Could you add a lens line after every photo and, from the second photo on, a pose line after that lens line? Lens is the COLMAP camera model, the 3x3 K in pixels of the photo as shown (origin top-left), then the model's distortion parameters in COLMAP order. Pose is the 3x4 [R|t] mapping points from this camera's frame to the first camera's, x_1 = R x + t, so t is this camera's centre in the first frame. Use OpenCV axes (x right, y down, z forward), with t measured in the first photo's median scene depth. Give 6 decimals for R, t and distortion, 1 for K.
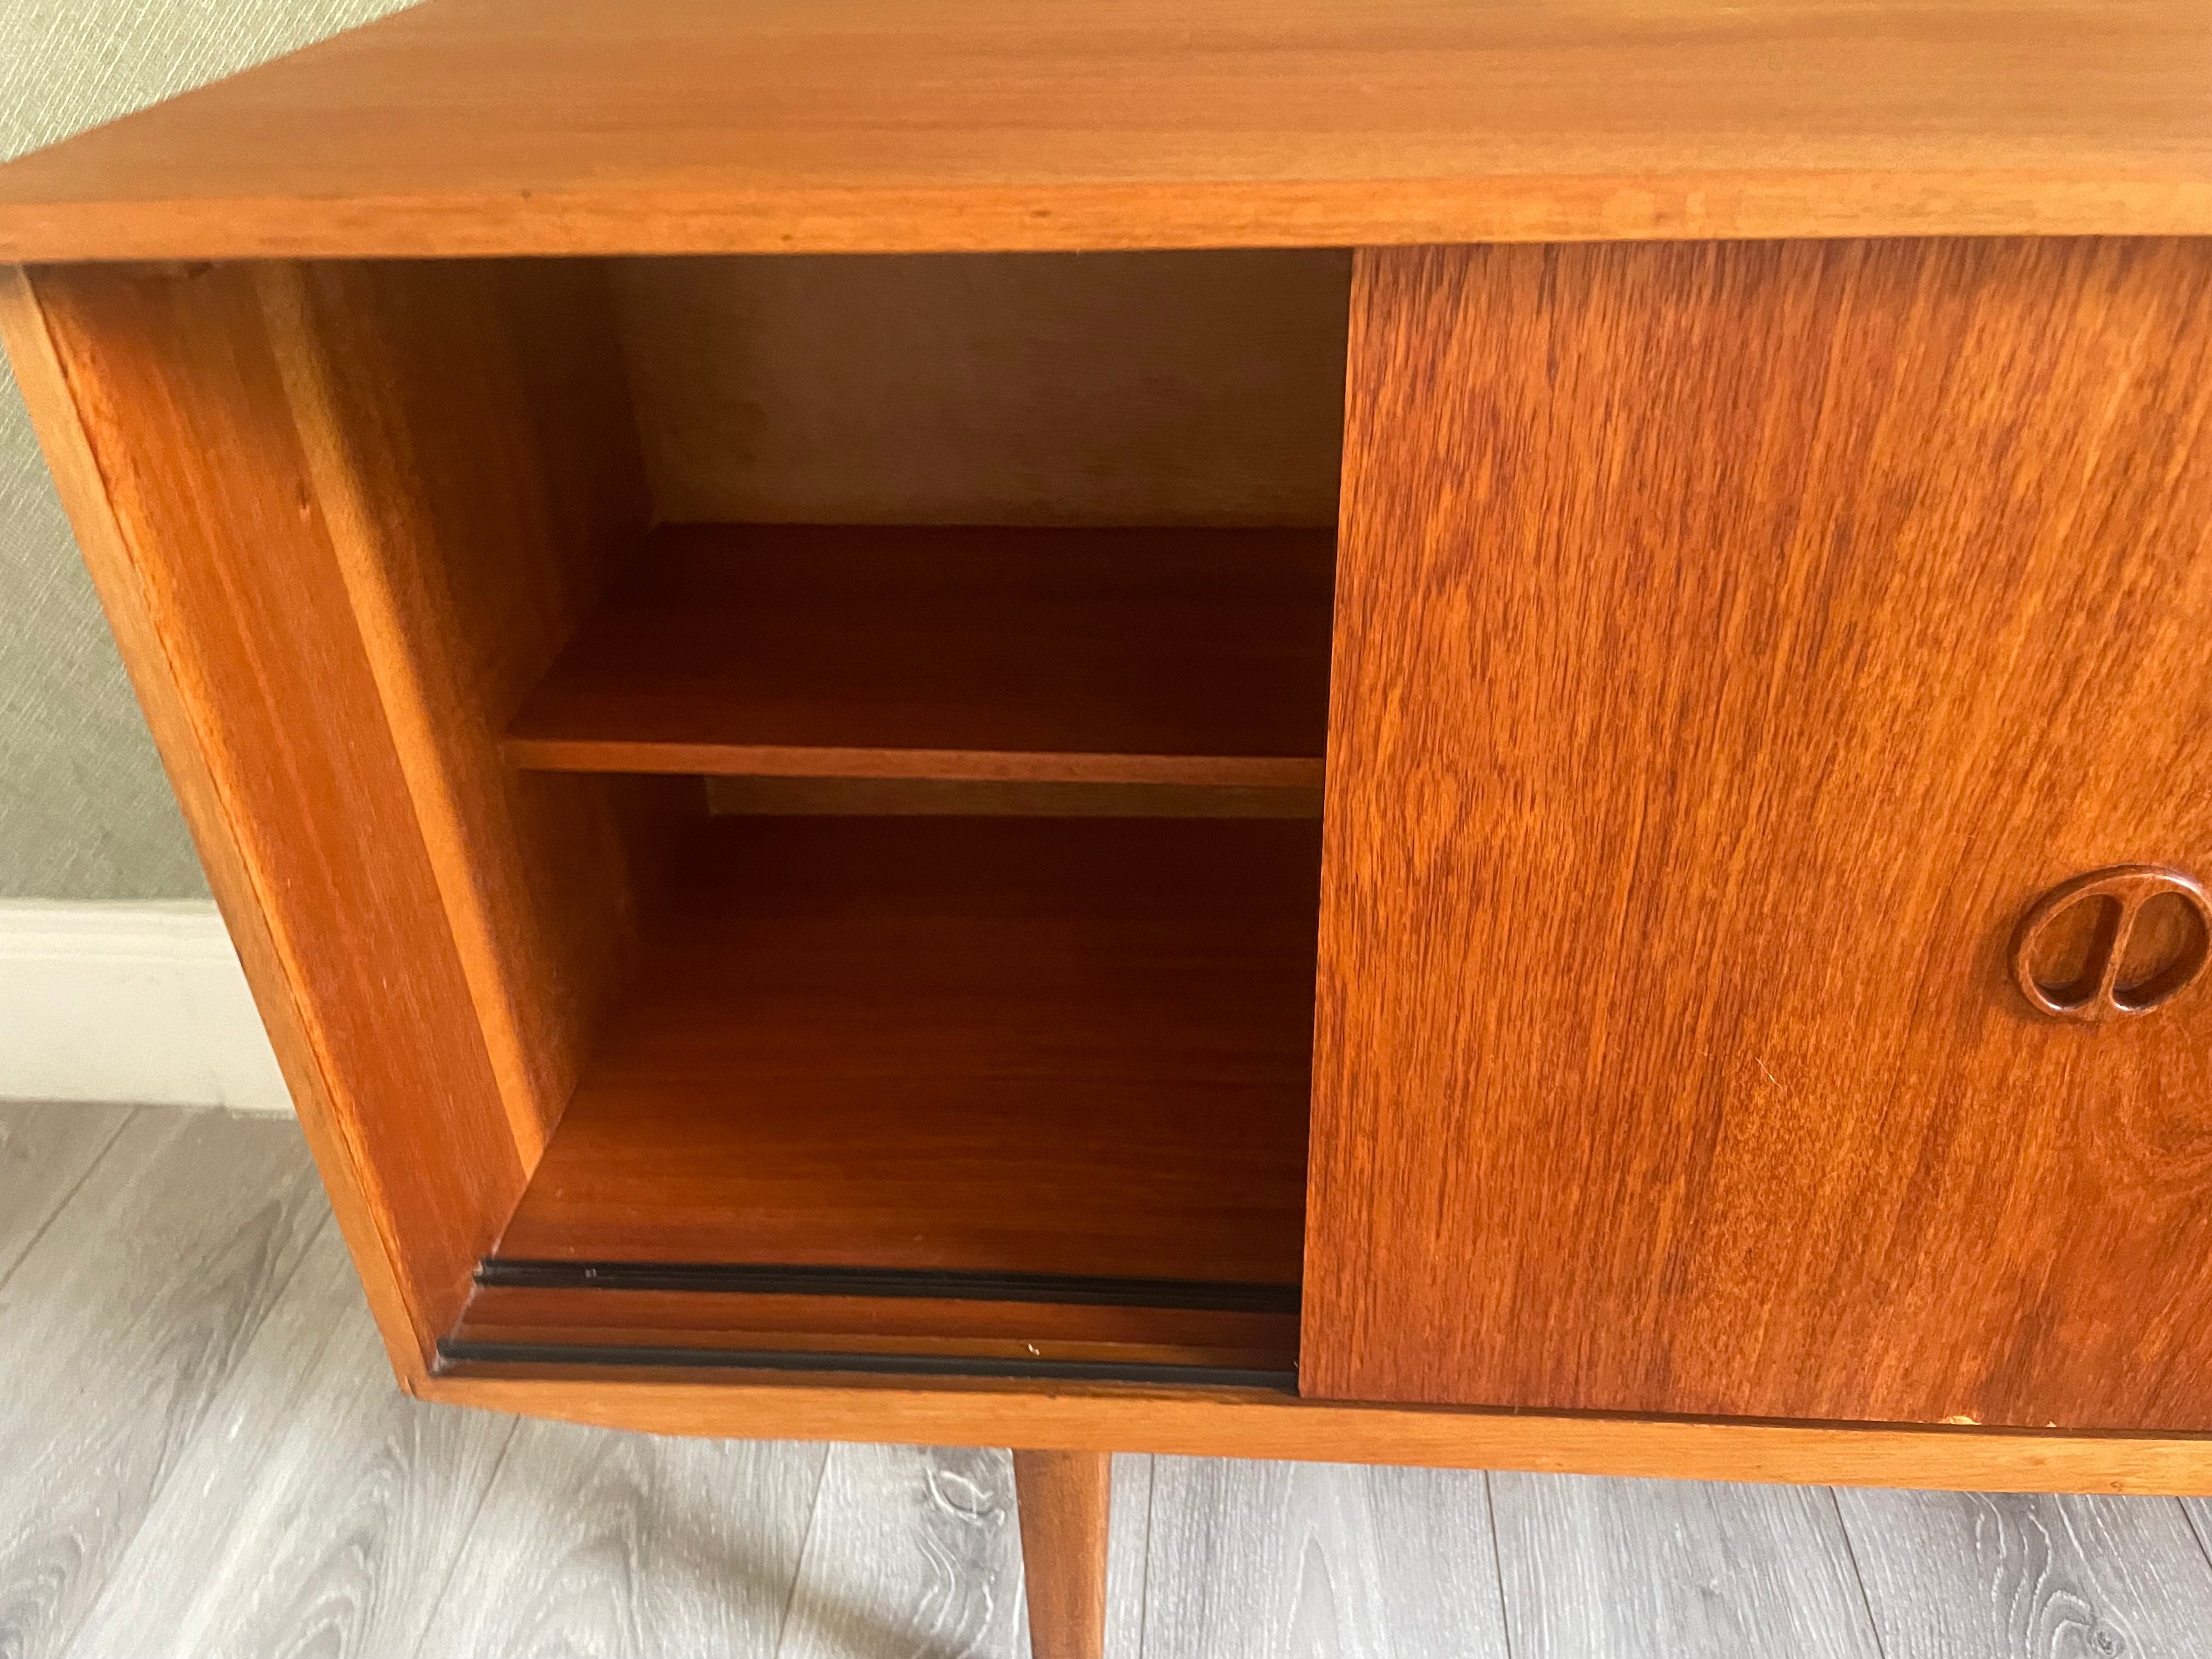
lens RADIAL K [[1685.4, 0, 1109.9], [0, 1685.4, 800.9], [0, 0, 1]] dist [0.092060, -0.130344]
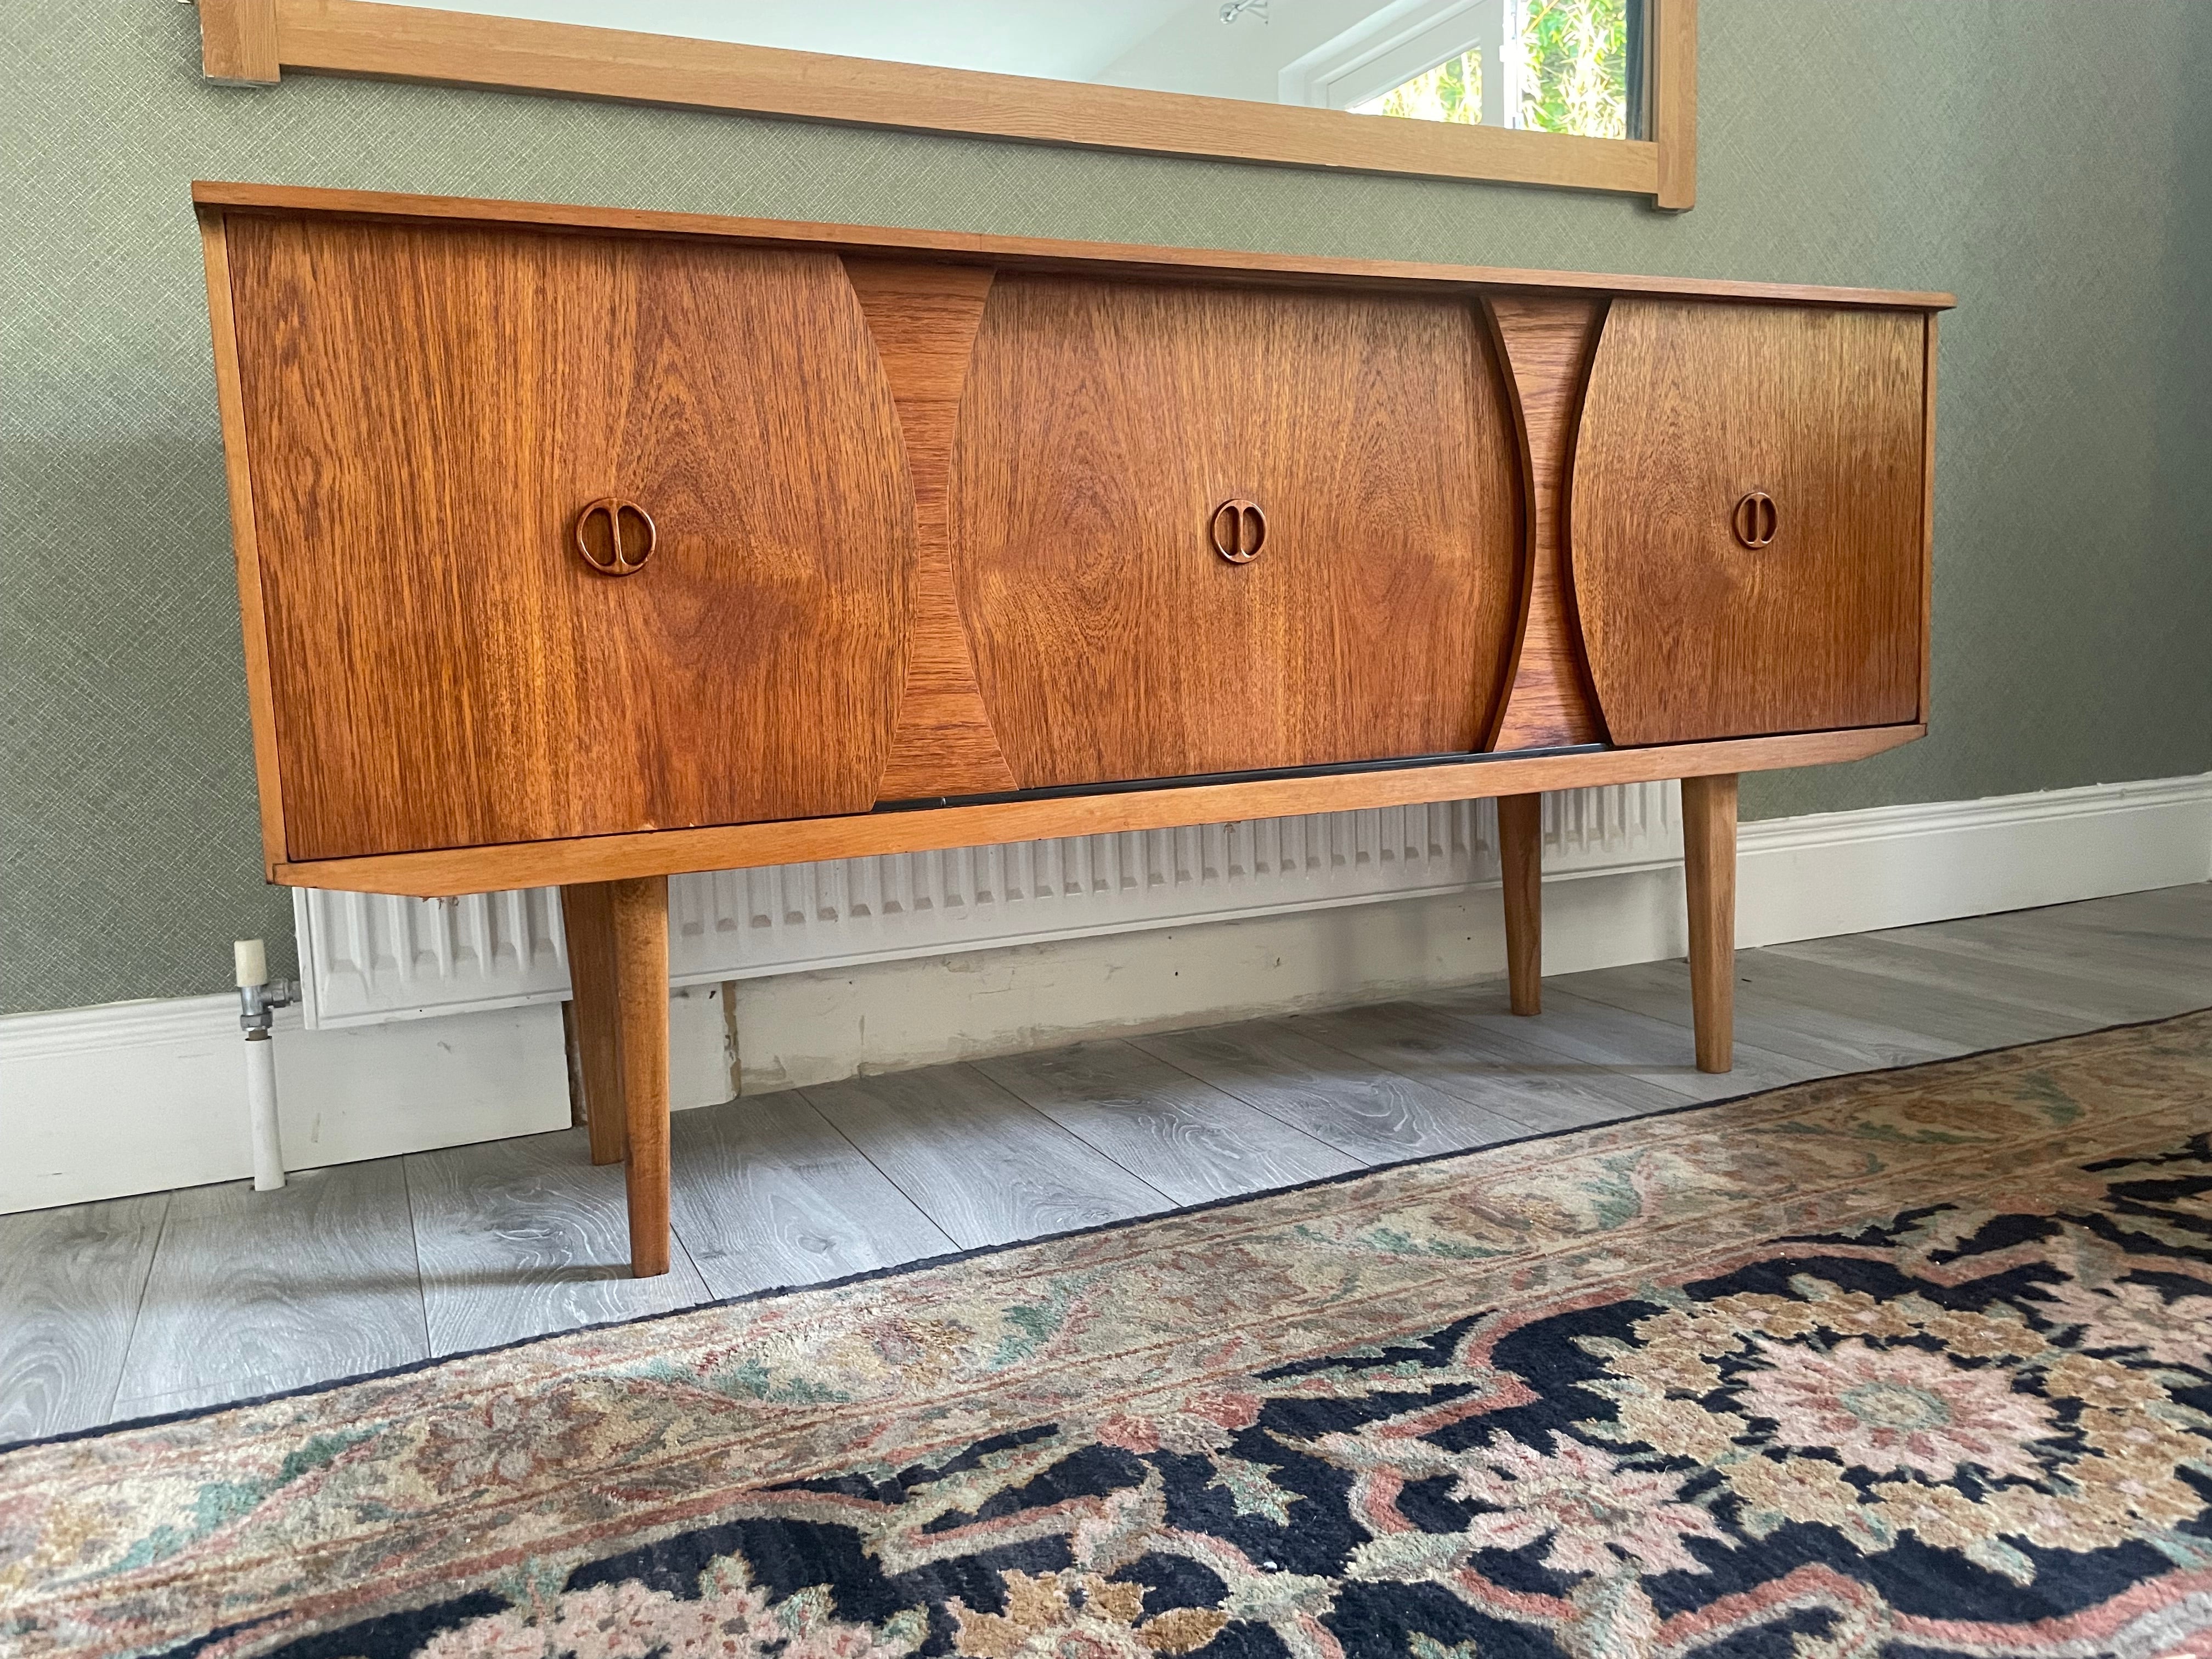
lens RADIAL K [[1685.4, 0, 1120.6], [0, 1685.4, 822.7], [0, 0, 1]] dist [0.092060, -0.130344]
pose [[0.874677, -0.062871, 0.480611, 0.014834], [0.275707, 0.880053, -0.386642, 1.661391], [-0.398654, 0.470695, 0.787097, -1.074883]]
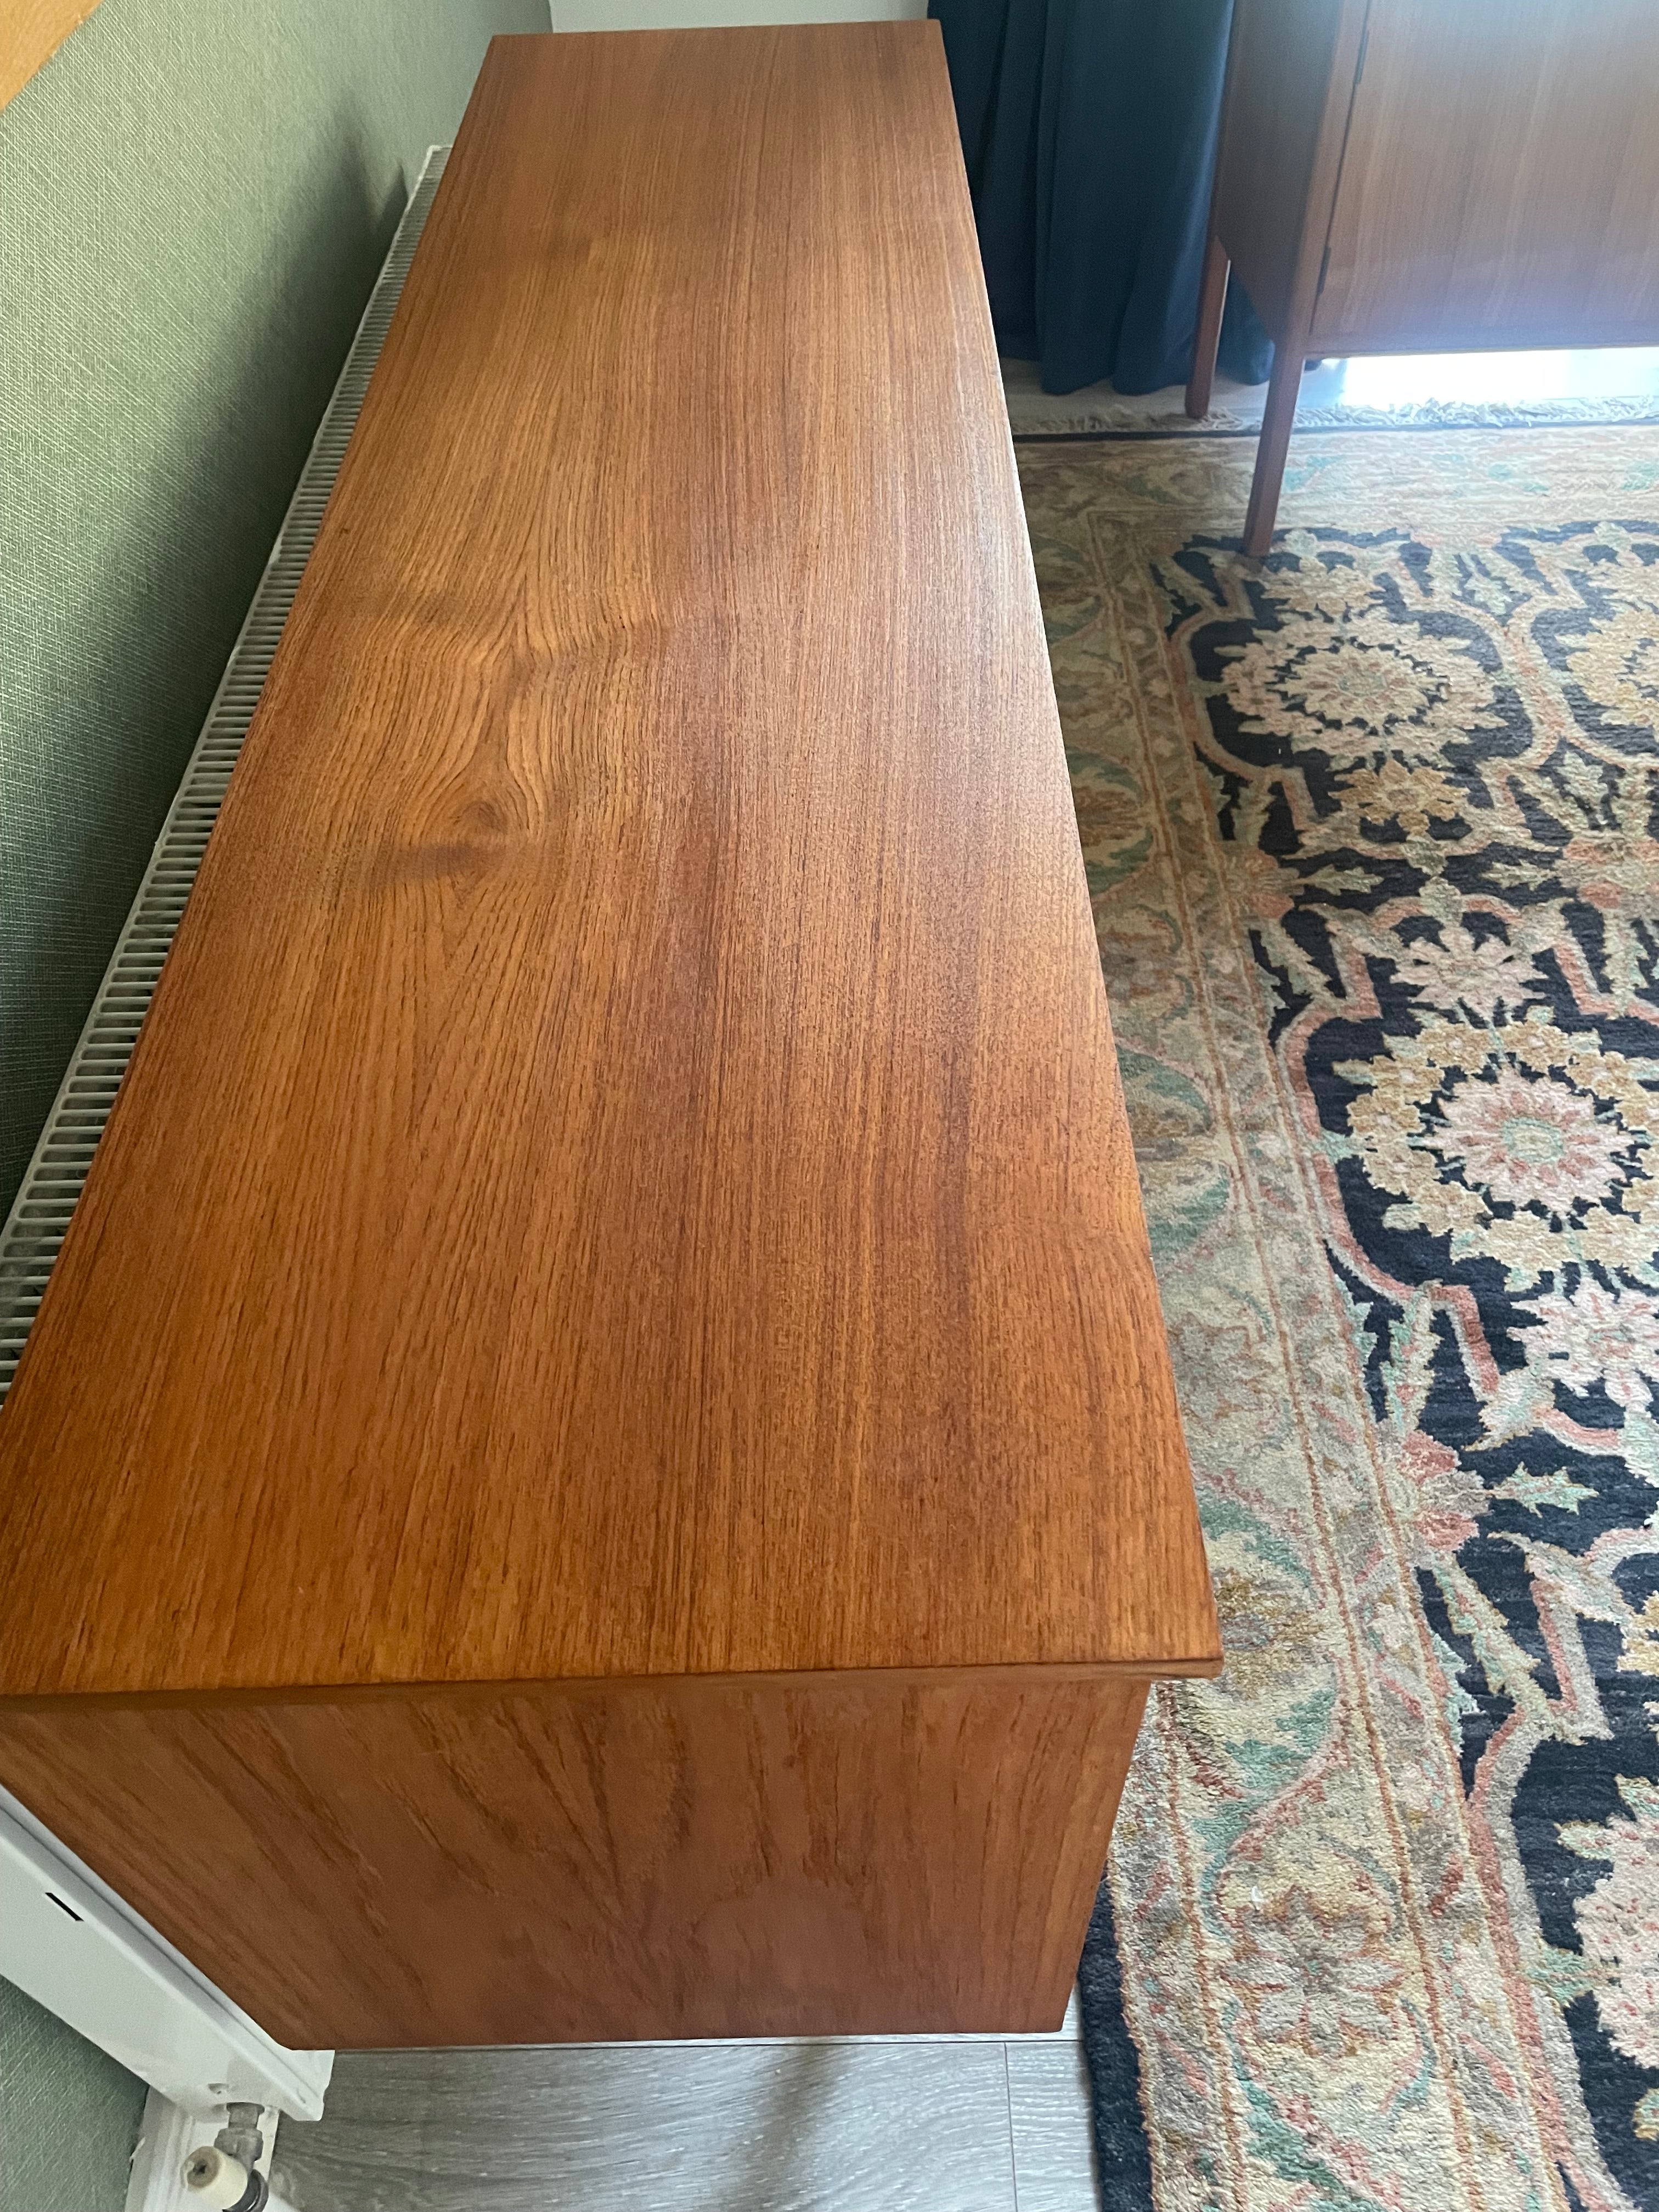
lens RADIAL K [[1685.4, 0, 842.3], [0, 1685.4, 1109.4], [0, 0, 1]] dist [0.092060, -0.130344]
pose [[-0.083778, -0.724119, 0.684567, -0.399516], [0.562939, 0.532466, 0.632123, -1.302855], [-0.822242, 0.438328, 0.363026, 0.424203]]
